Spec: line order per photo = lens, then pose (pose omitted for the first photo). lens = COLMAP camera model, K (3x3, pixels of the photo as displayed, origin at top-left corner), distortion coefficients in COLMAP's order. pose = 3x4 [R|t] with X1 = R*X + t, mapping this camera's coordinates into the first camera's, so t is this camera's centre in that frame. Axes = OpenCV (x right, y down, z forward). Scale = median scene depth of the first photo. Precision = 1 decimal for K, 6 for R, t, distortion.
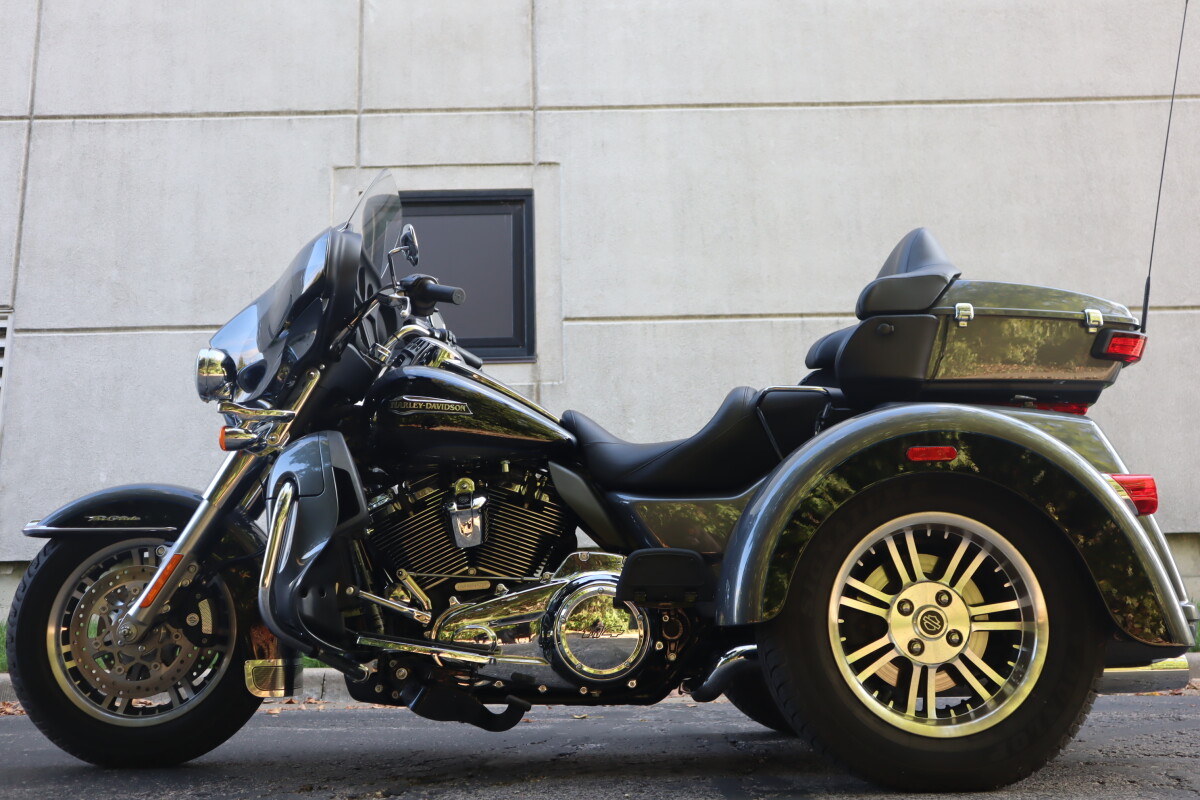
lens RADIAL K [[1244.5, 0, 598.9], [0, 1244.5, 390.5], [0, 0, 1]] dist [0.006423, 0.000000]
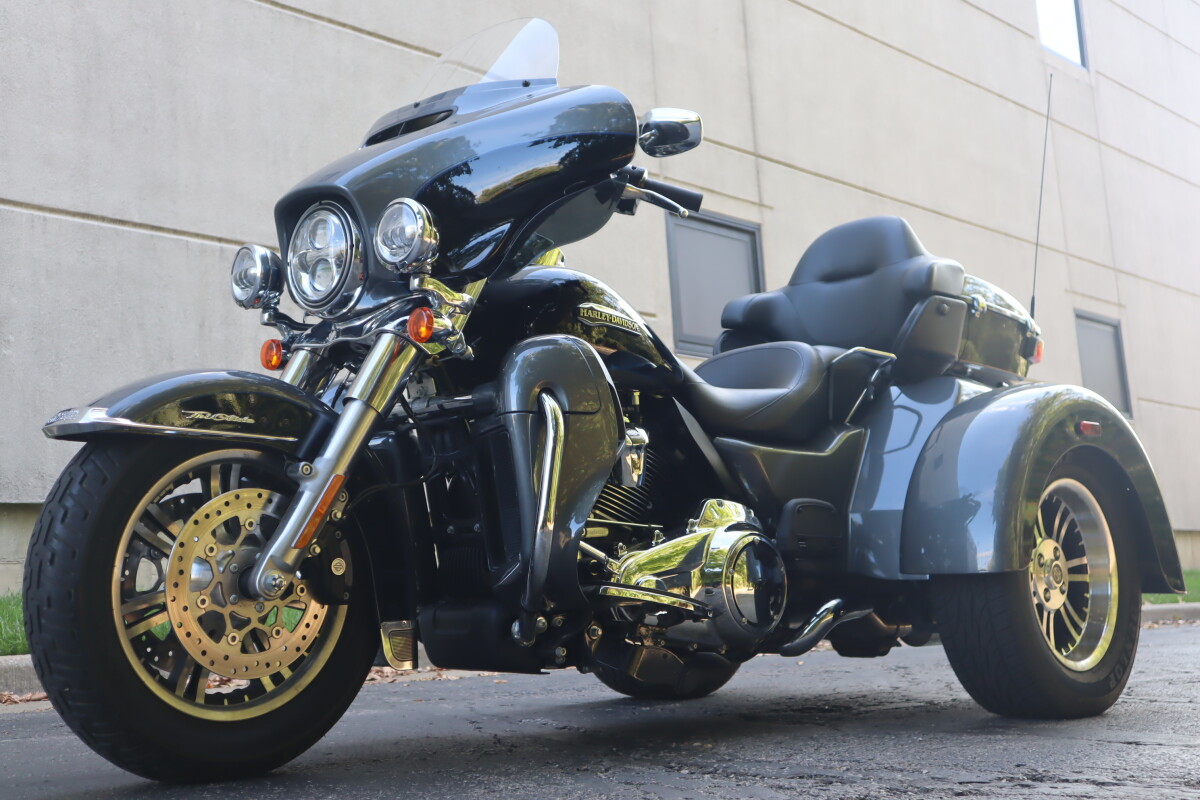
lens RADIAL K [[1428.9, 0, 598.3], [0, 1428.9, 408.0], [0, 0, 1]] dist [0.002317, 0.000000]
pose [[0.700021, 0.094748, 0.707809, -0.332688], [-0.120802, 0.992586, -0.013396, 0.034669], [-0.703830, -0.076127, 0.706277, 0.127850]]
